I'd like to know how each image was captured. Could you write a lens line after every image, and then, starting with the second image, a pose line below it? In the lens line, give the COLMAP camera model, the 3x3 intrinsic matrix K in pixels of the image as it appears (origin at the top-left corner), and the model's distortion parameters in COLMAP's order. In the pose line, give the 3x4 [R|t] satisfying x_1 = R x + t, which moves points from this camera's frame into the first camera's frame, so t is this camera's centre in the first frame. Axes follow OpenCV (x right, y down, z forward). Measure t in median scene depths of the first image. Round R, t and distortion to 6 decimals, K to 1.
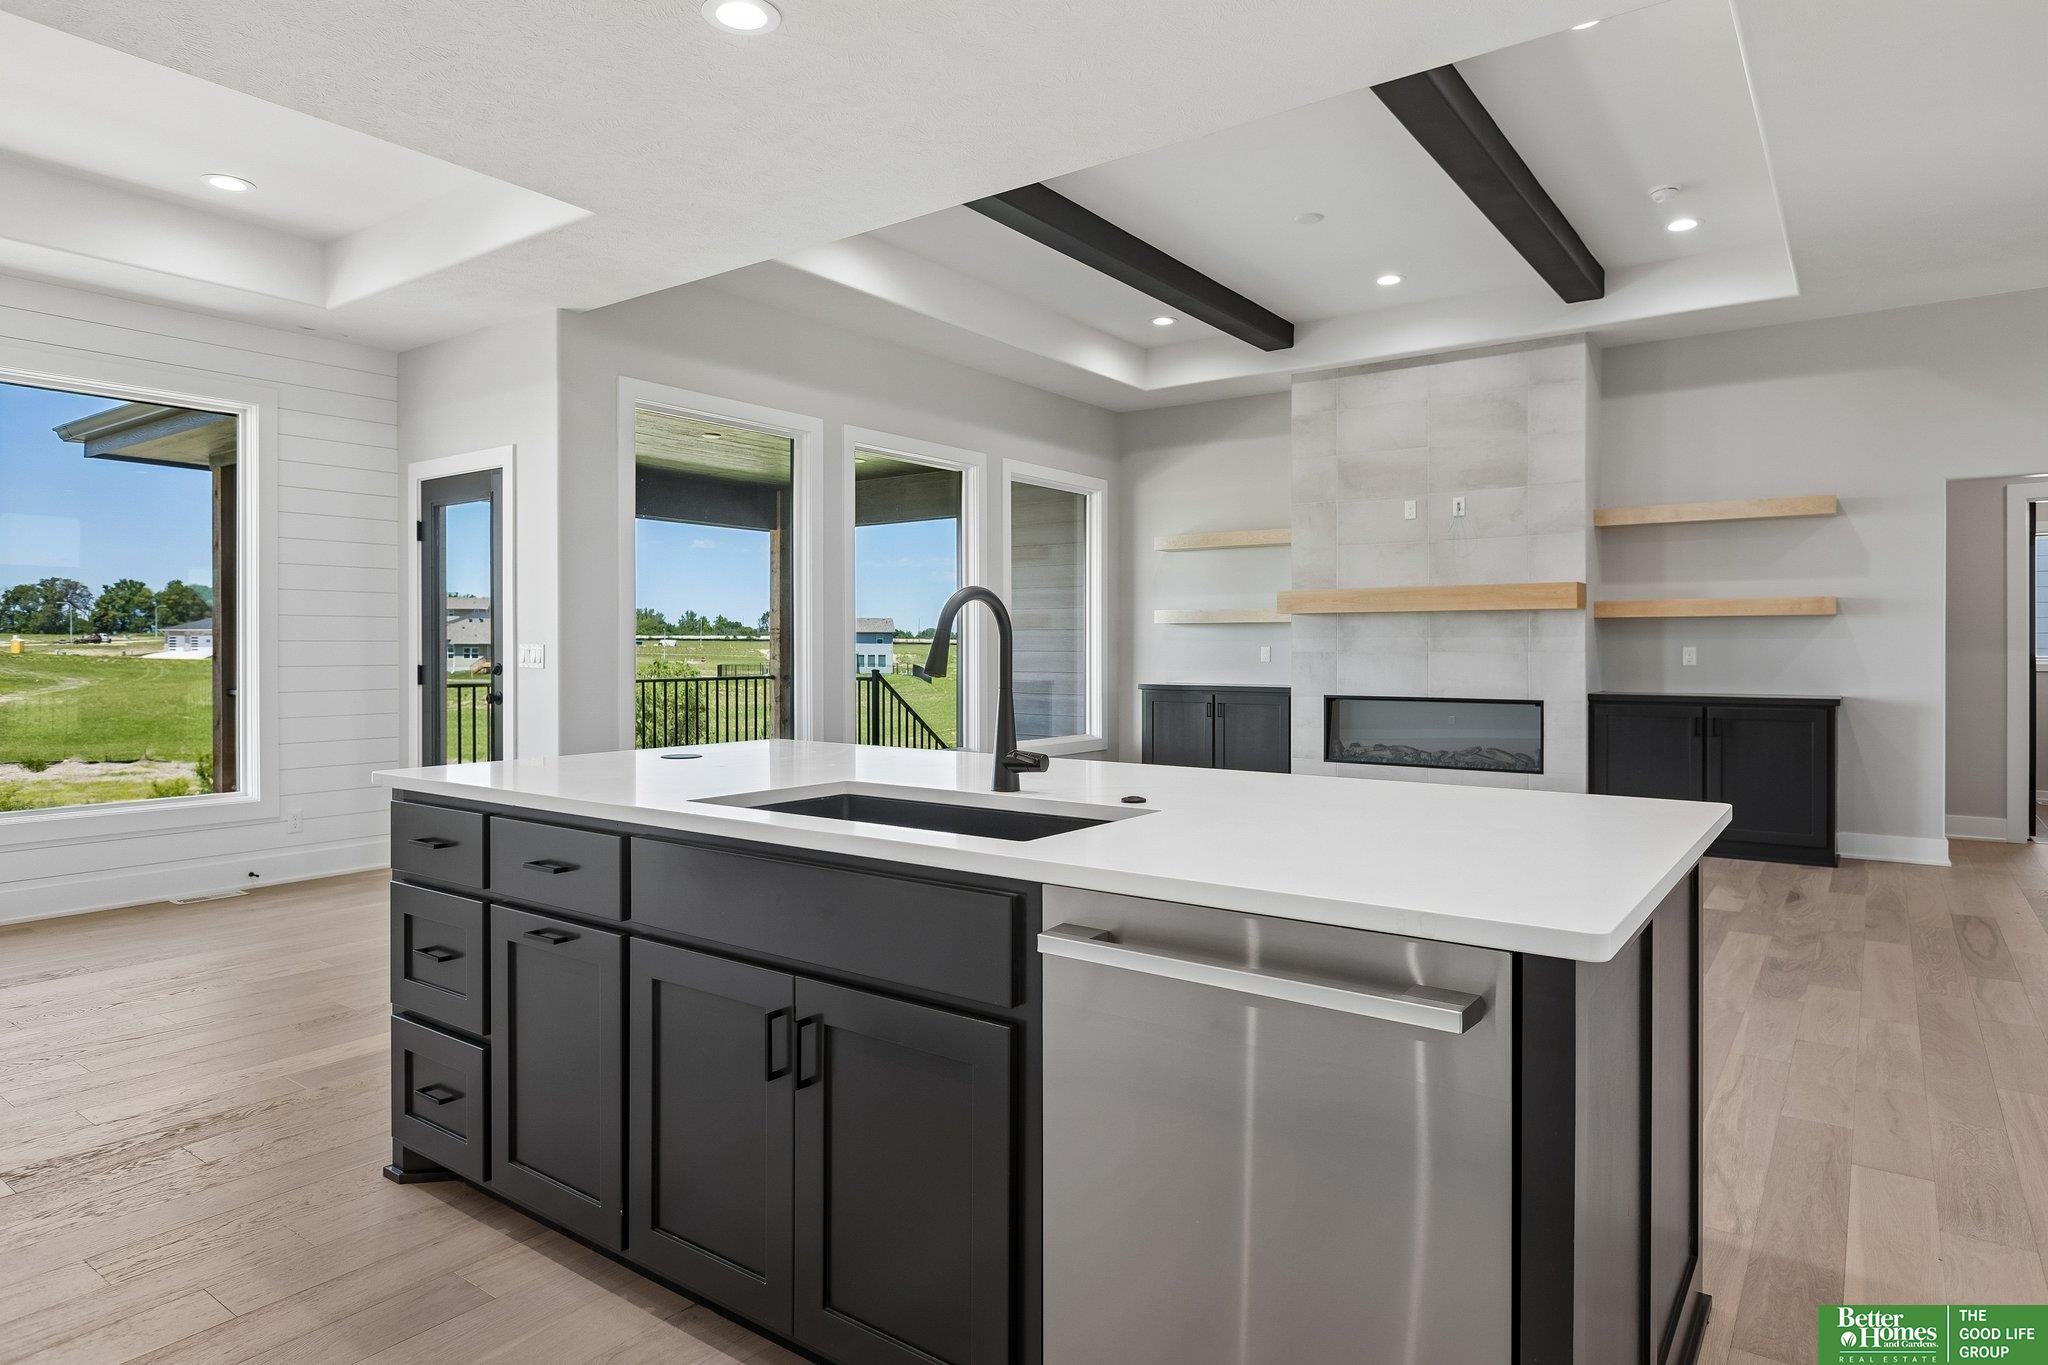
lens RADIAL K [[1183.0, 0, 1026.0], [0, 1183.0, 652.0], [0, 0, 1]] dist [-0.004102, -0.000494]
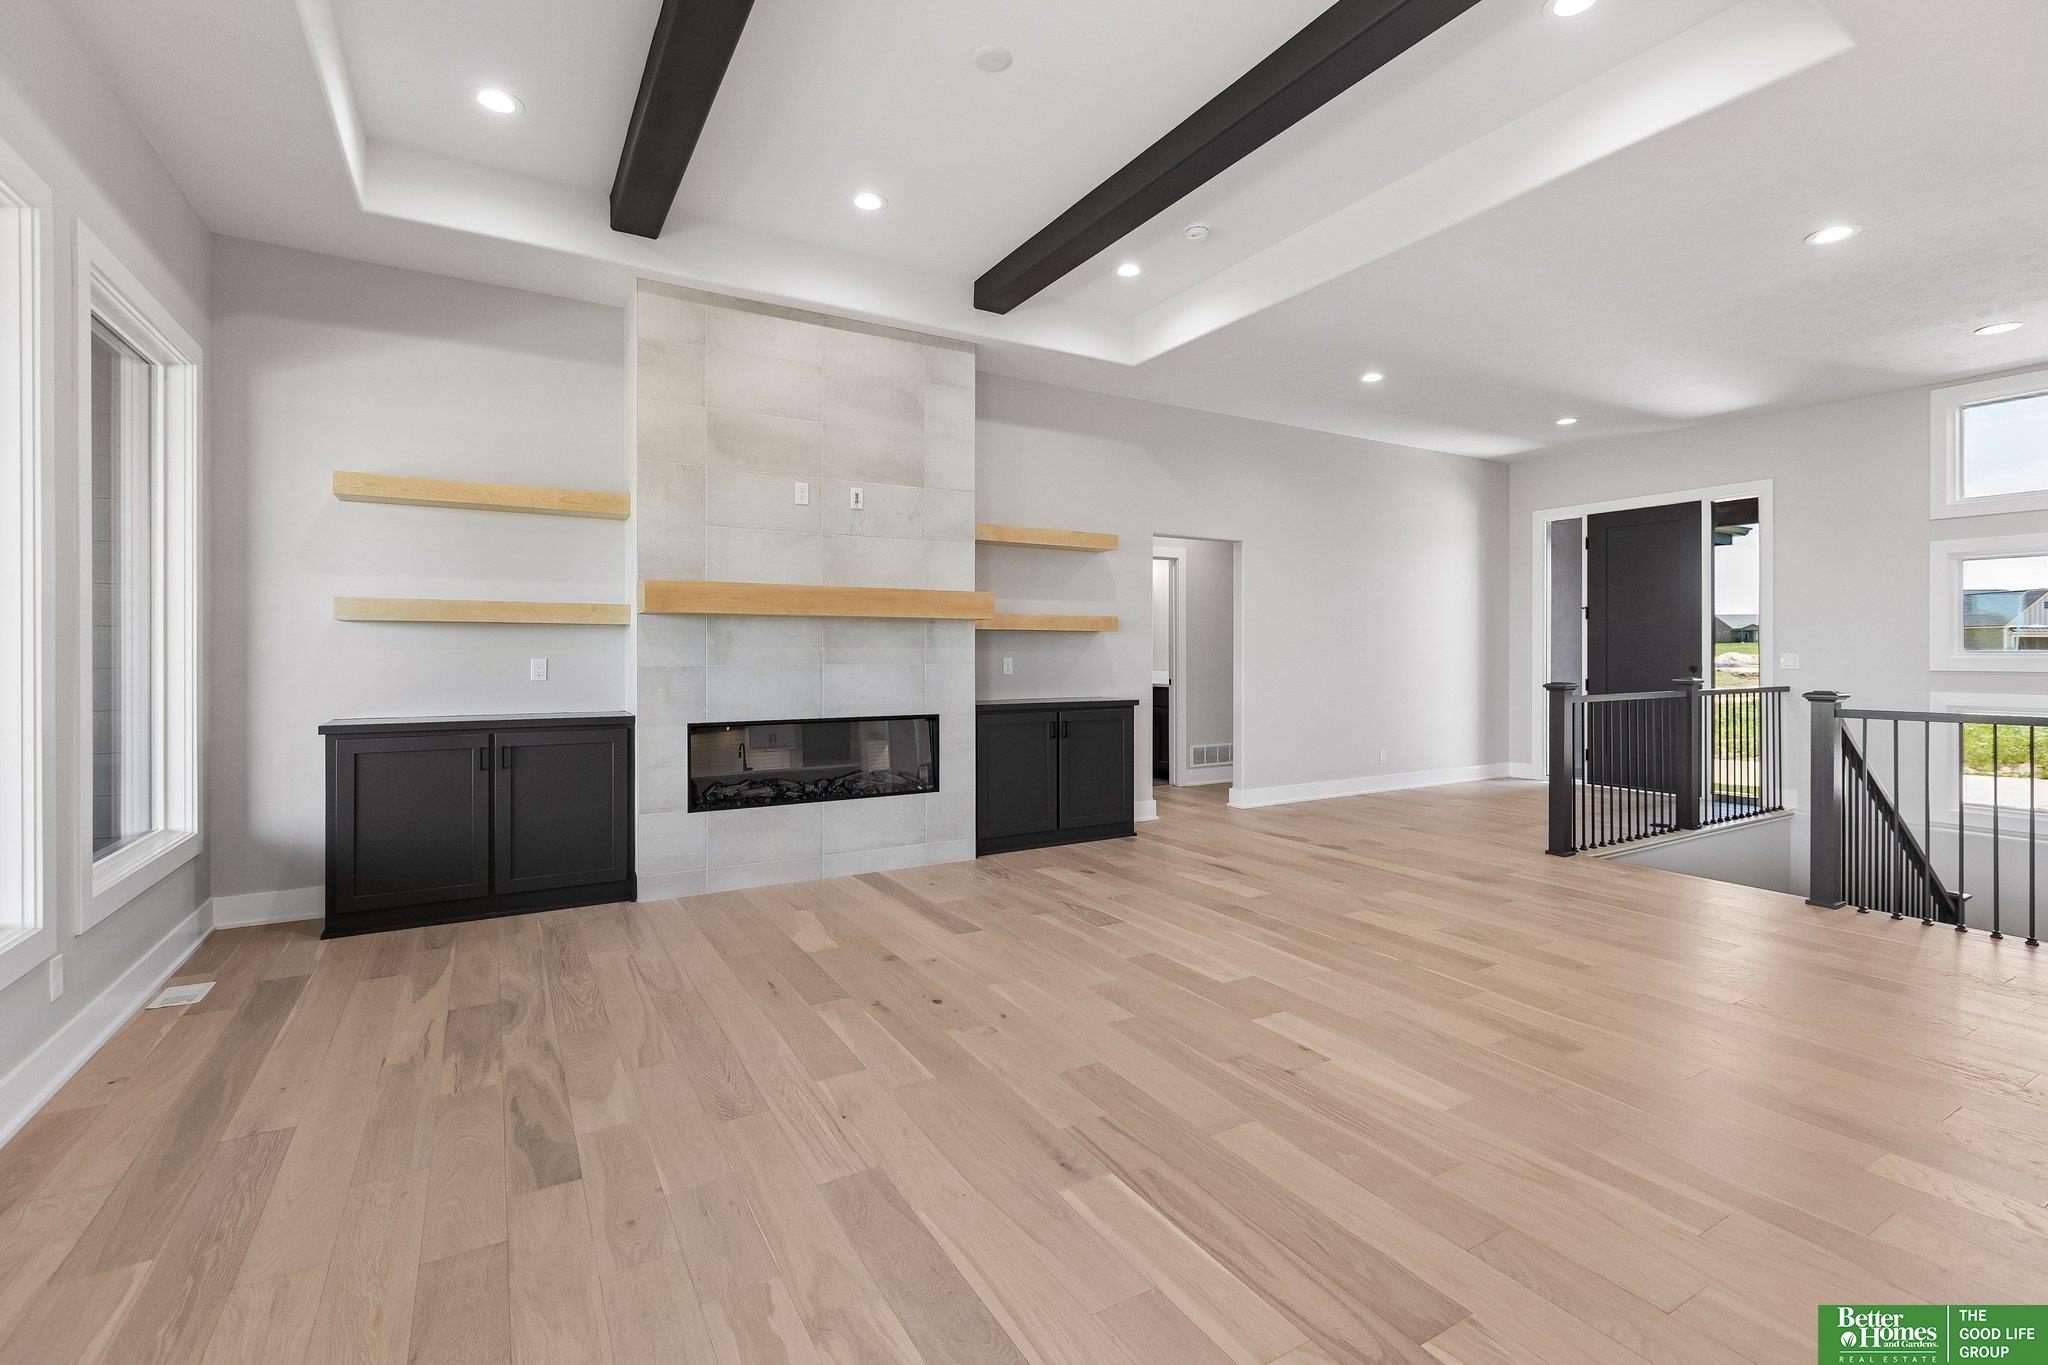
lens RADIAL K [[922.4, 0, 1039.2], [0, 922.4, 653.2], [0, 0, 1]] dist [-0.000916, -0.000017]
pose [[0.381819, -0.000663, 0.924237, -0.208599], [0.003363, 0.999994, -0.000672, -0.007077], [-0.924231, 0.003365, 0.381819, 0.598987]]
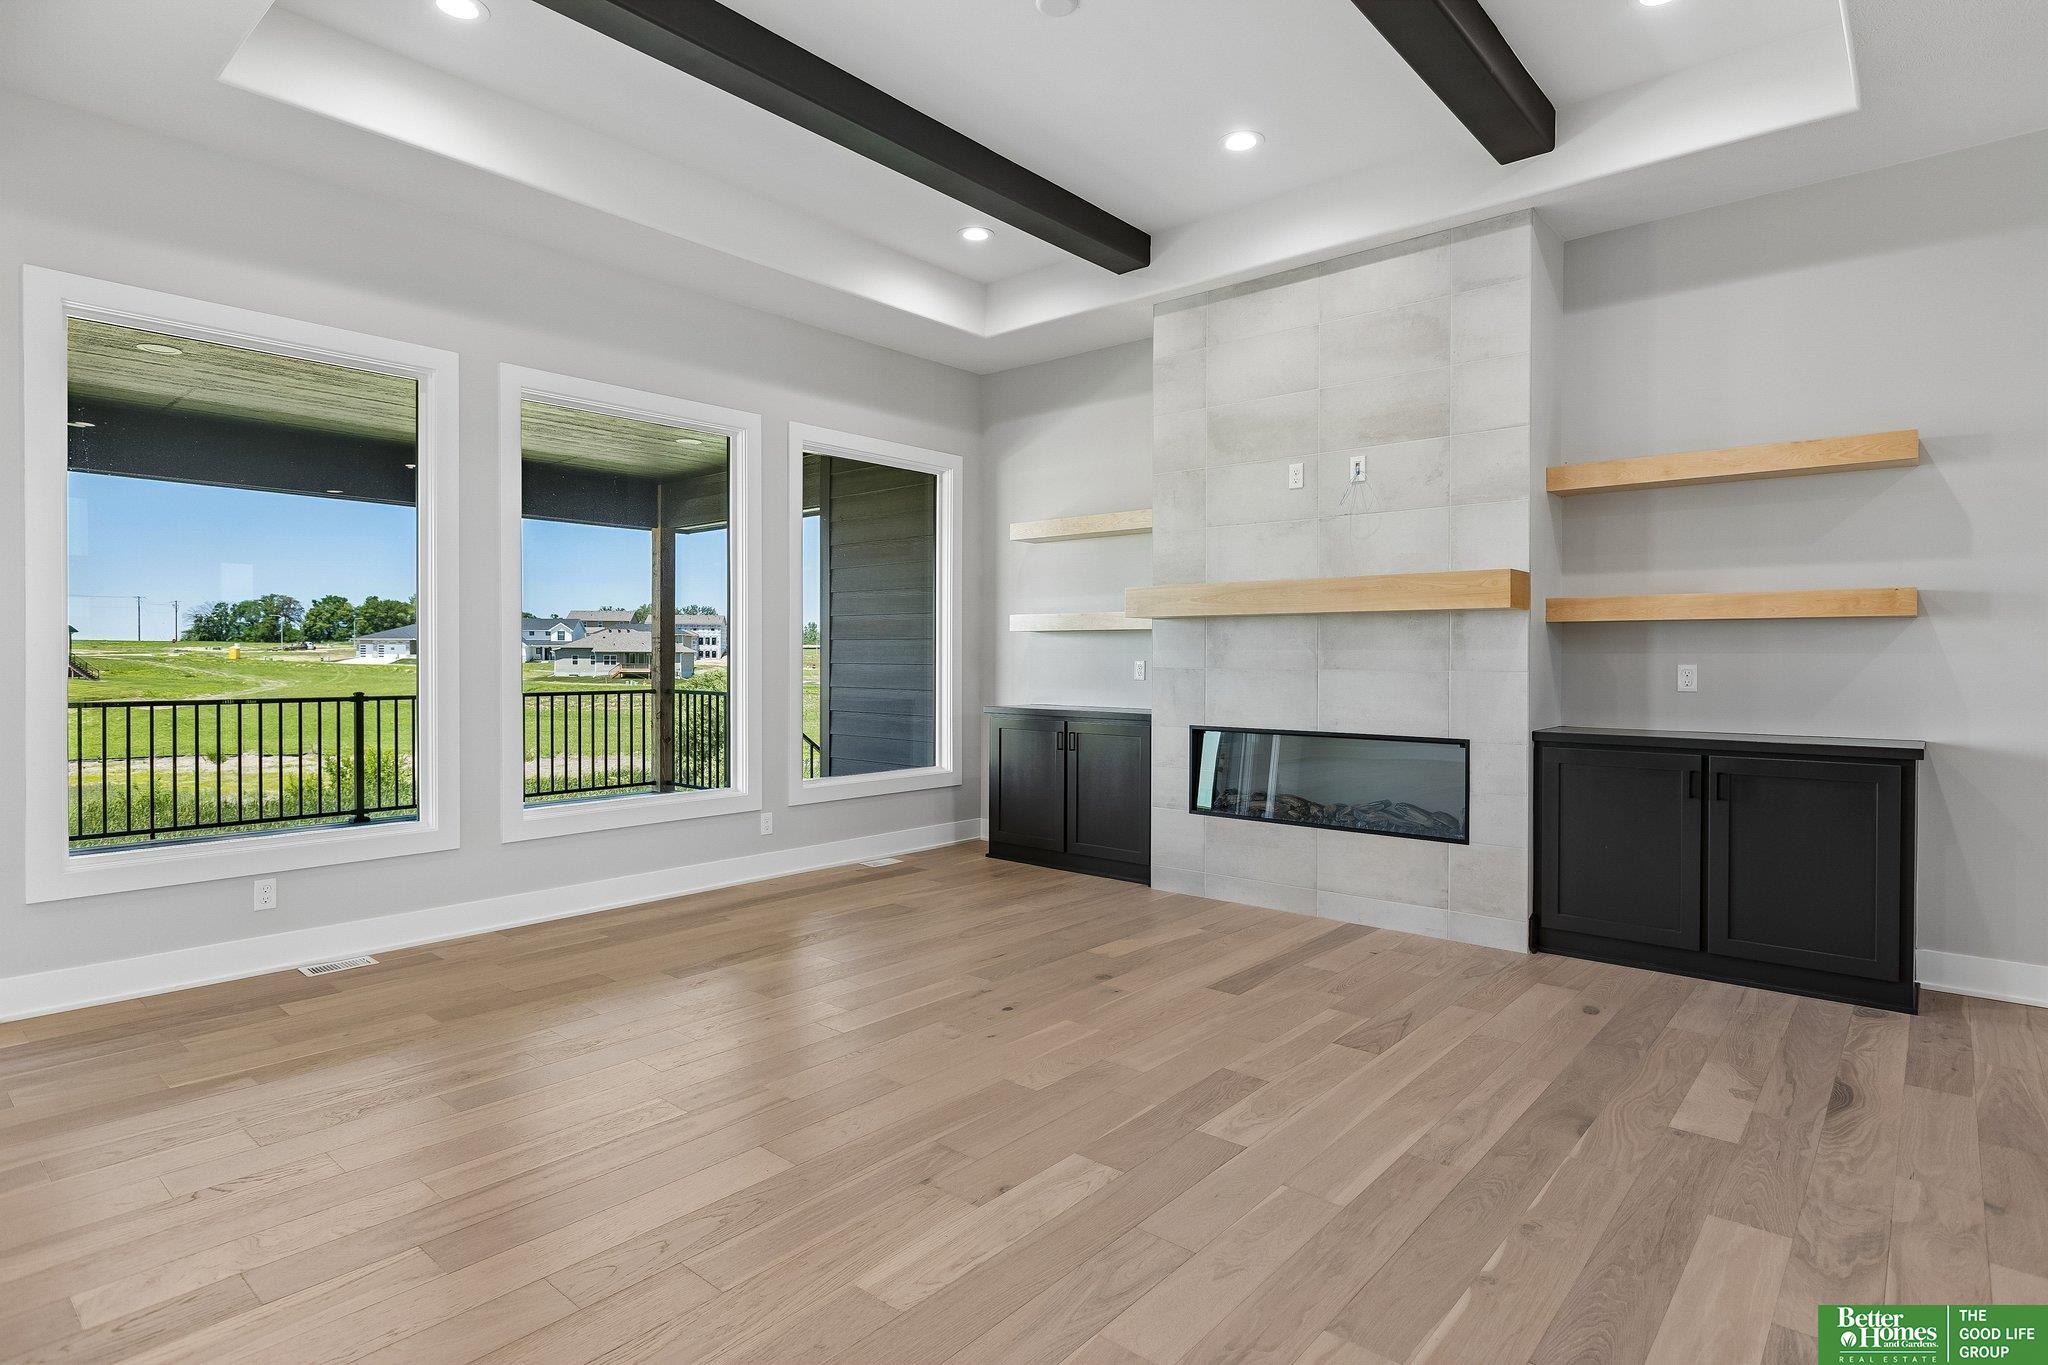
lens RADIAL K [[1070.1, 0, 1028.1], [0, 1070.1, 664.5], [0, 0, 1]] dist [-0.000128, -0.001664]
pose [[0.996688, 0.003223, -0.081254, 0.213333], [-0.002878, 0.999986, 0.004363, -0.005283], [0.081267, -0.004114, 0.996684, 0.323128]]
